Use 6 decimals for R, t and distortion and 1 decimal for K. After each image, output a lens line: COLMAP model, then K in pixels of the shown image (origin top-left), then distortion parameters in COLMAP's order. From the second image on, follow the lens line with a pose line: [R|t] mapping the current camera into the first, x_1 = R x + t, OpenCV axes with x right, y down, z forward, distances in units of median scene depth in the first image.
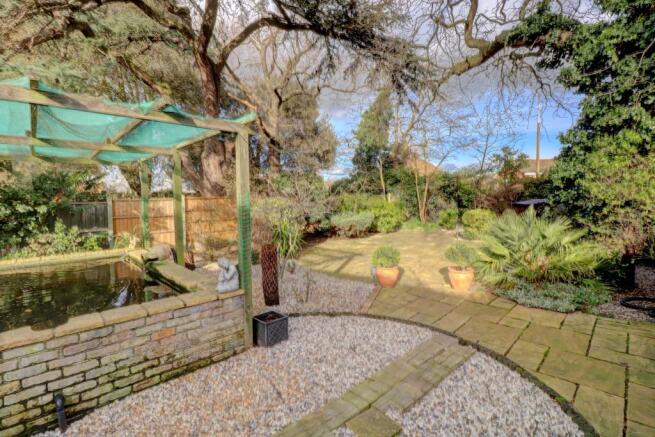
lens RADIAL K [[305.7, 0, 329.2], [0, 305.7, 217.8], [0, 0, 1]] dist [-0.023093, -0.002777]
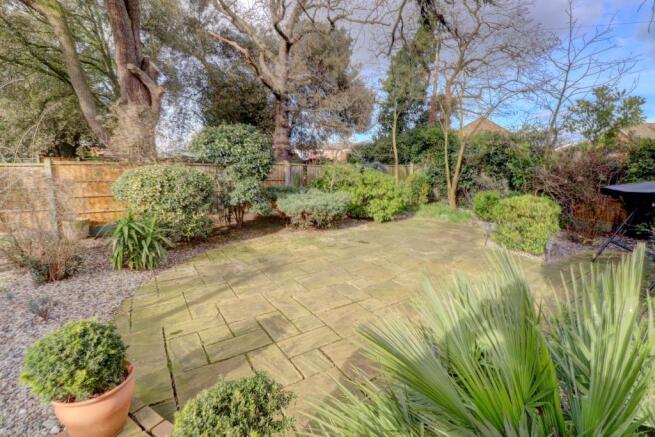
lens RADIAL K [[305.7, 0, 325.8], [0, 305.7, 217.6], [0, 0, 1]] dist [-0.023093, -0.002777]
pose [[0.974620, 0.055535, -0.216867, 0.198265], [-0.032244, 0.993464, 0.109497, -0.029207], [0.221530, -0.099726, 0.970041, 0.295345]]
